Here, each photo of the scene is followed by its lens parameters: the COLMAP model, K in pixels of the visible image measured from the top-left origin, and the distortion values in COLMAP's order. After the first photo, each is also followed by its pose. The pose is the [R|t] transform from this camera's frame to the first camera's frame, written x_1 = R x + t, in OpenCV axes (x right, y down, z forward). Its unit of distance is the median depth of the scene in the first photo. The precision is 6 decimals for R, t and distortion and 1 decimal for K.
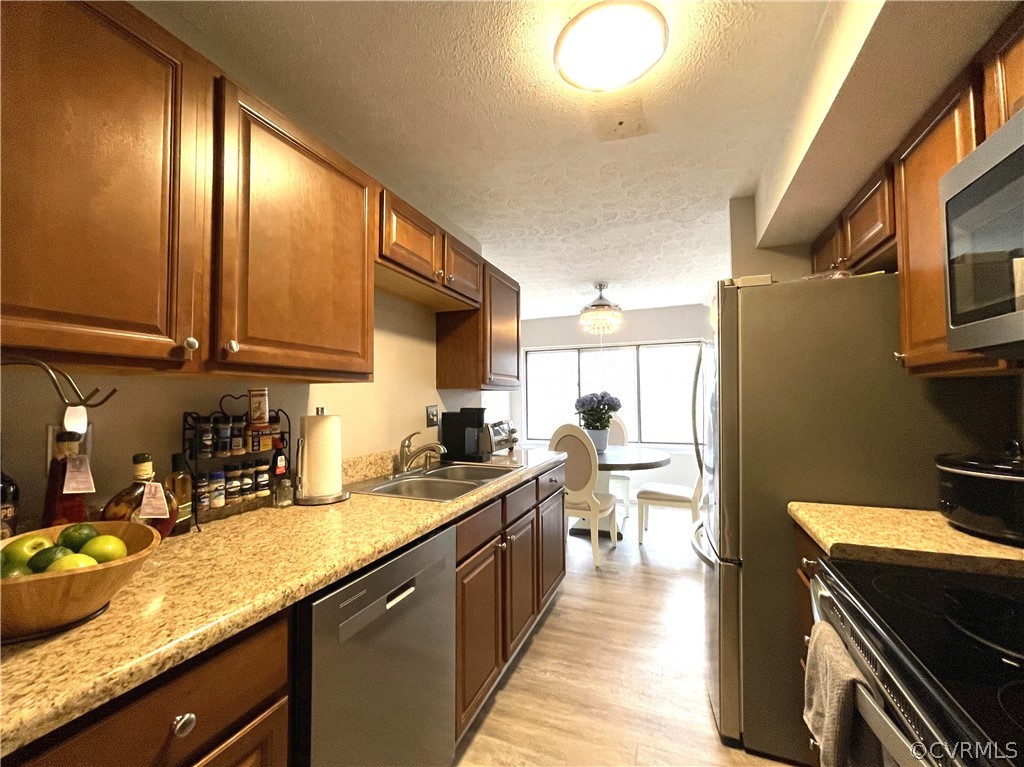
lens RADIAL K [[414.6, 0, 507.5], [0, 414.6, 384.6], [0, 0, 1]] dist [-0.000701, -0.000341]
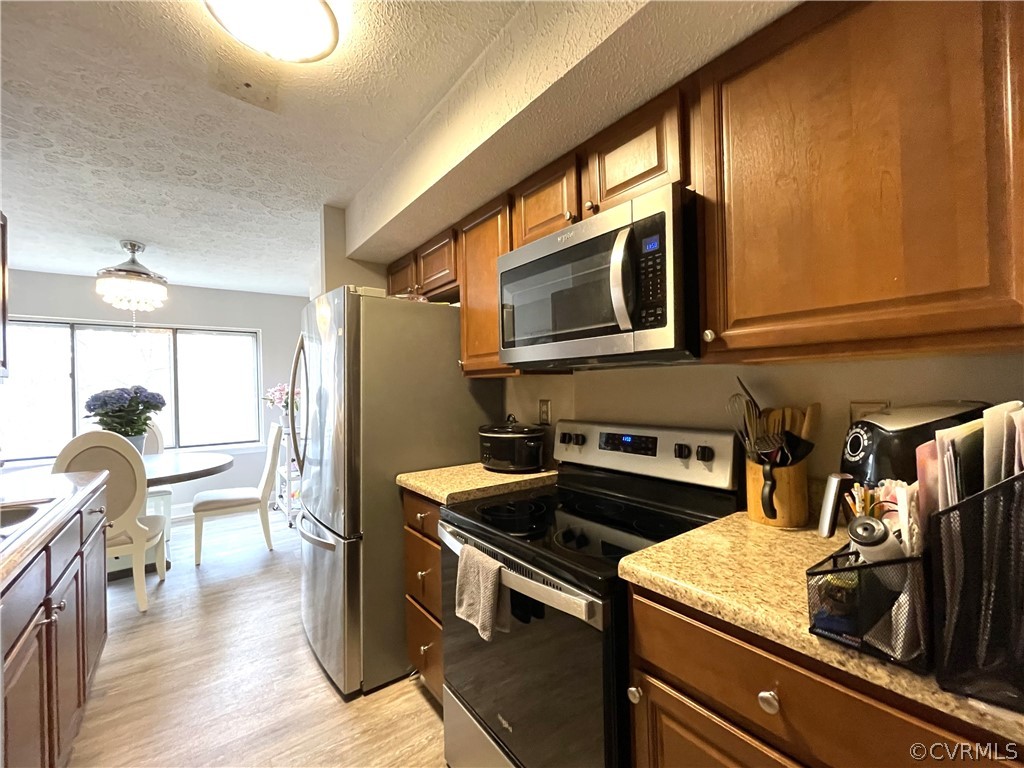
lens RADIAL K [[436.0, 0, 490.4], [0, 436.0, 384.3], [0, 0, 1]] dist [-0.004138, -0.001103]
pose [[0.536426, 0.003272, 0.843941, -0.144385], [-0.015875, 0.999855, 0.006214, -0.001772], [-0.843798, -0.016730, 0.536400, 0.030507]]
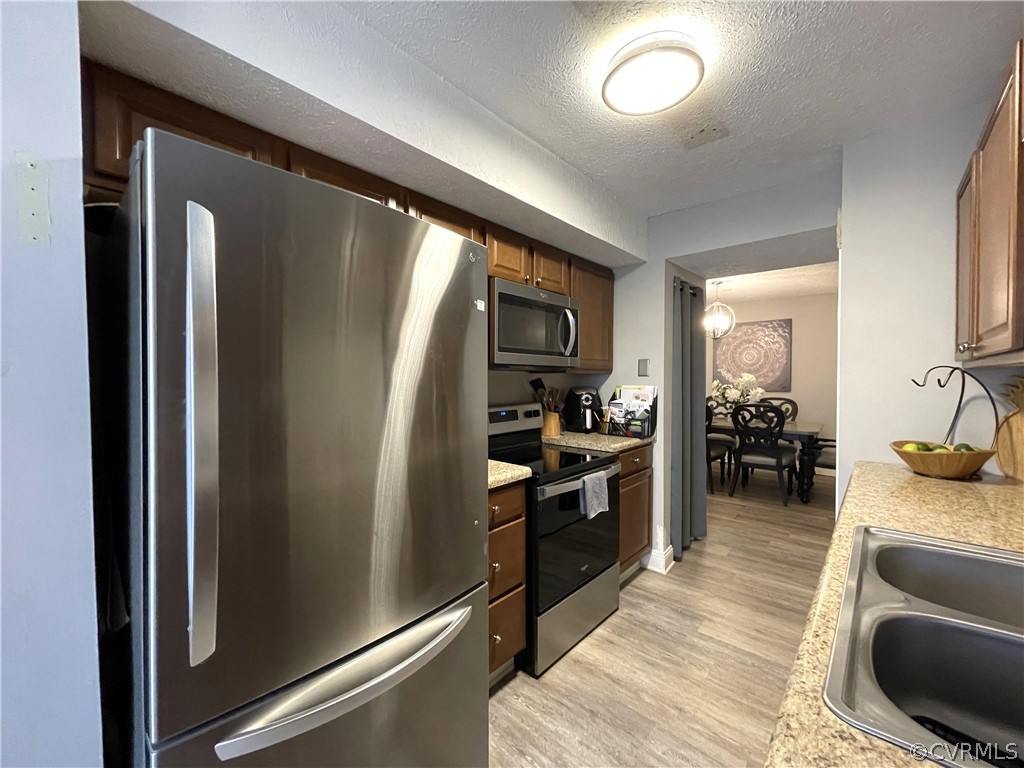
lens RADIAL K [[414.6, 0, 507.5], [0, 414.6, 385.1], [0, 0, 1]] dist [-0.000701, -0.000341]
pose [[-0.943355, 0.007538, 0.331701, 0.112065], [0.000312, 0.999762, -0.021832, 0.025955], [-0.331786, -0.020491, -0.943132, 1.018261]]
